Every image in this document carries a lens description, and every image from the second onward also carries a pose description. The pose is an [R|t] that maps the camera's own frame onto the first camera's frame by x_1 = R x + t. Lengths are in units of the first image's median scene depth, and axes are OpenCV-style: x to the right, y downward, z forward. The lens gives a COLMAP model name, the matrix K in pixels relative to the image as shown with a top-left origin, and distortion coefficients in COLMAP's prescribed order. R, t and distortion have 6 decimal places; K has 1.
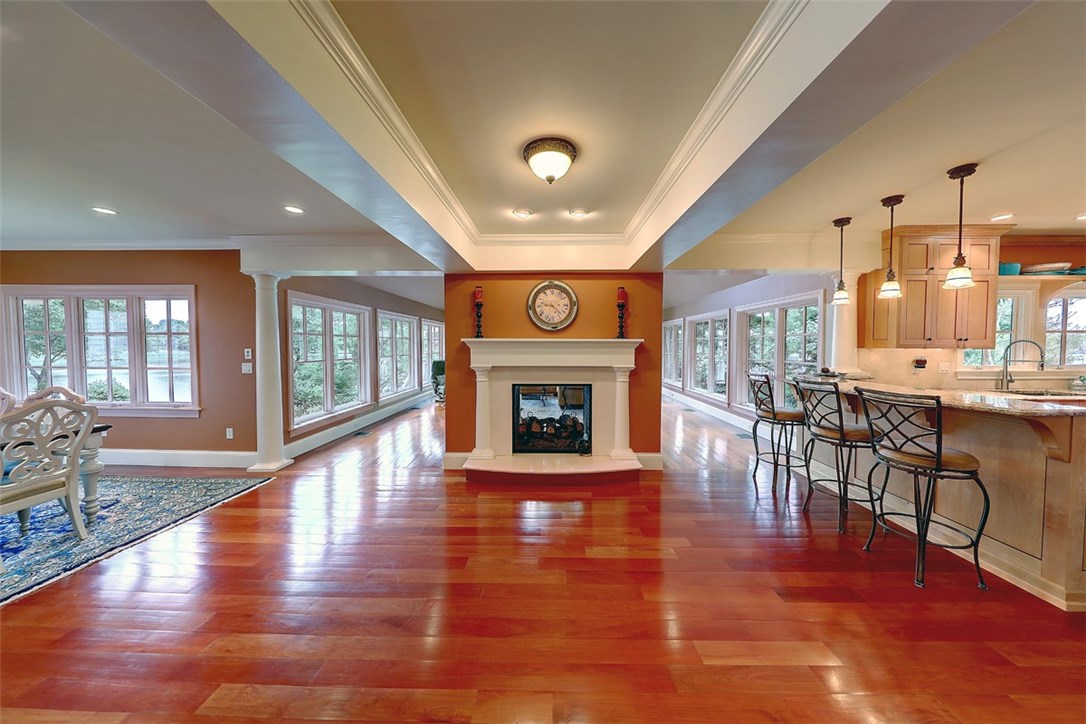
lens RADIAL K [[352.2, 0, 544.7], [0, 352.2, 357.8], [0, 0, 1]] dist [-0.000413, -0.000228]
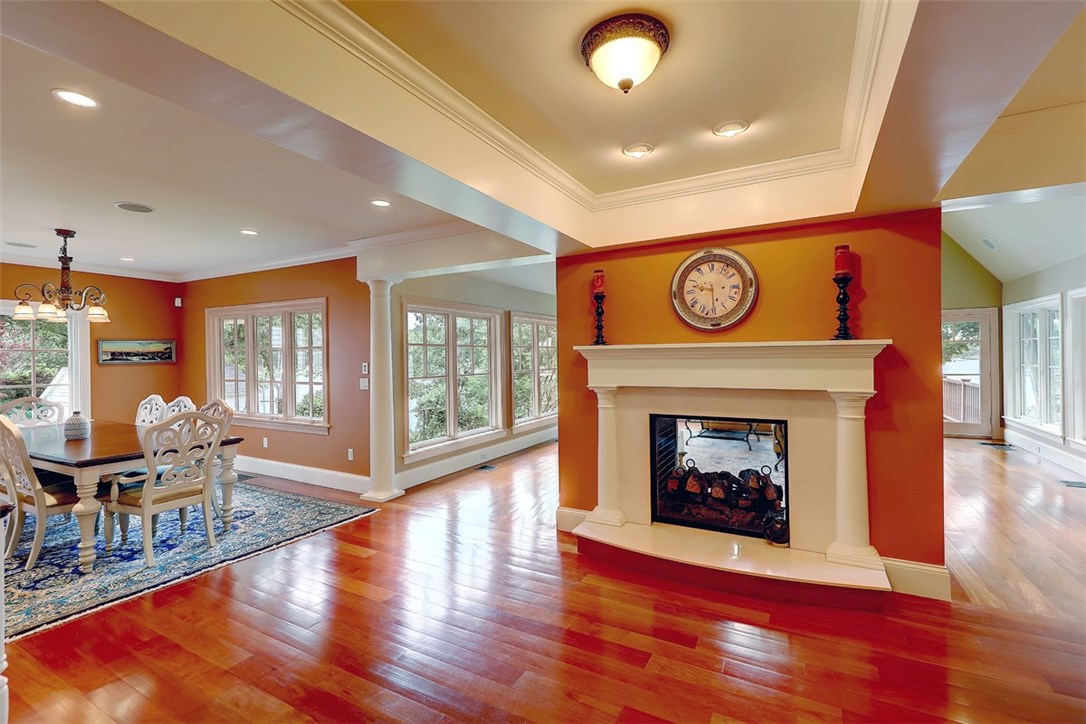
lens RADIAL K [[486.6, 0, 541.4], [0, 486.6, 357.2], [0, 0, 1]] dist [0.019432, -0.000095]
pose [[0.878965, -0.012037, -0.476734, 0.166835], [-0.002389, 0.999558, -0.029642, -0.003540], [0.476880, 0.027193, 0.878548, 0.109982]]
